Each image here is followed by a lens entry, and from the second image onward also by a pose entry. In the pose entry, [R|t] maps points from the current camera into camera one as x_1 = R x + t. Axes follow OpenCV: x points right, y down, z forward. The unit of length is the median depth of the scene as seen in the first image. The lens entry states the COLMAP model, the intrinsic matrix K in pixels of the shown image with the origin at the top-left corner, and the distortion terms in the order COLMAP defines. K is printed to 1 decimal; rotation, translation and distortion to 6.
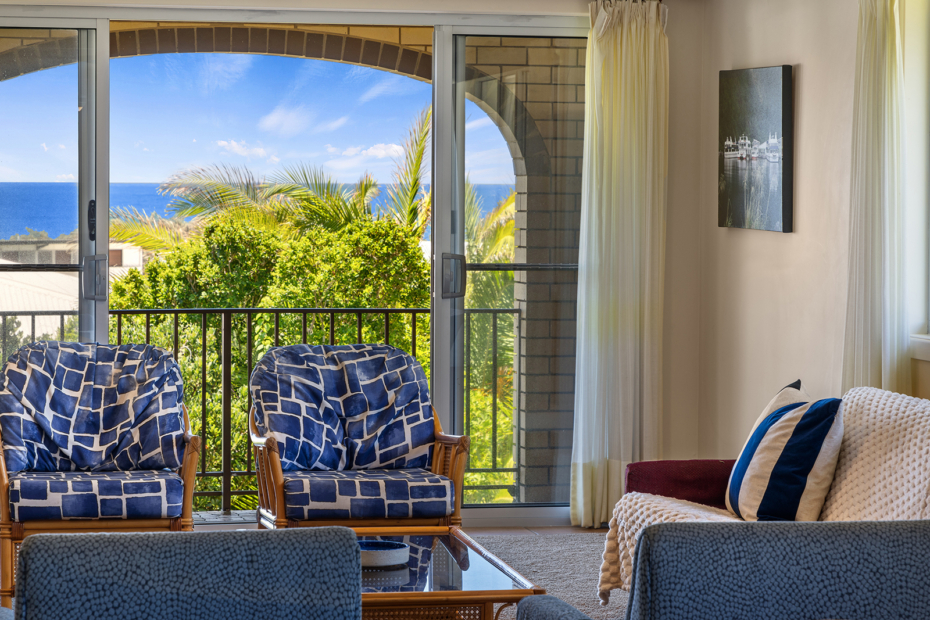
lens RADIAL K [[2483.2, 0, 465.0], [0, 2483.2, 310.0], [0, 0, 1]] dist [-0.020205, -0.150067]
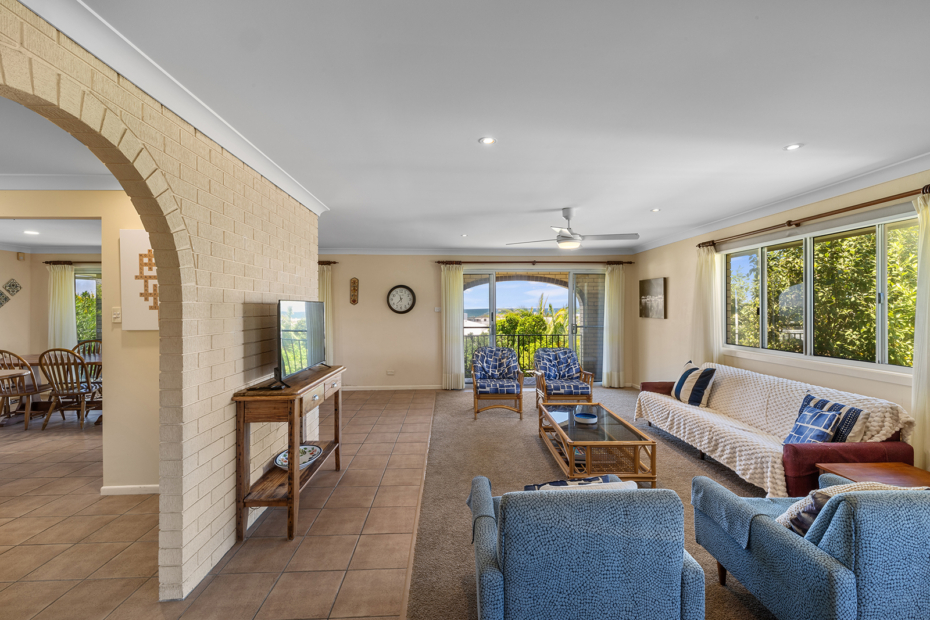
lens RADIAL K [[400.8, 0, 465.0], [0, 400.8, 310.0], [0, 0, 1]] dist [0.002091, 0.000454]
pose [[0.981153, -0.012100, -0.192853, -0.070032], [0.002925, 0.998853, -0.047788, -0.017107], [0.193210, 0.046323, 0.980063, 0.331810]]
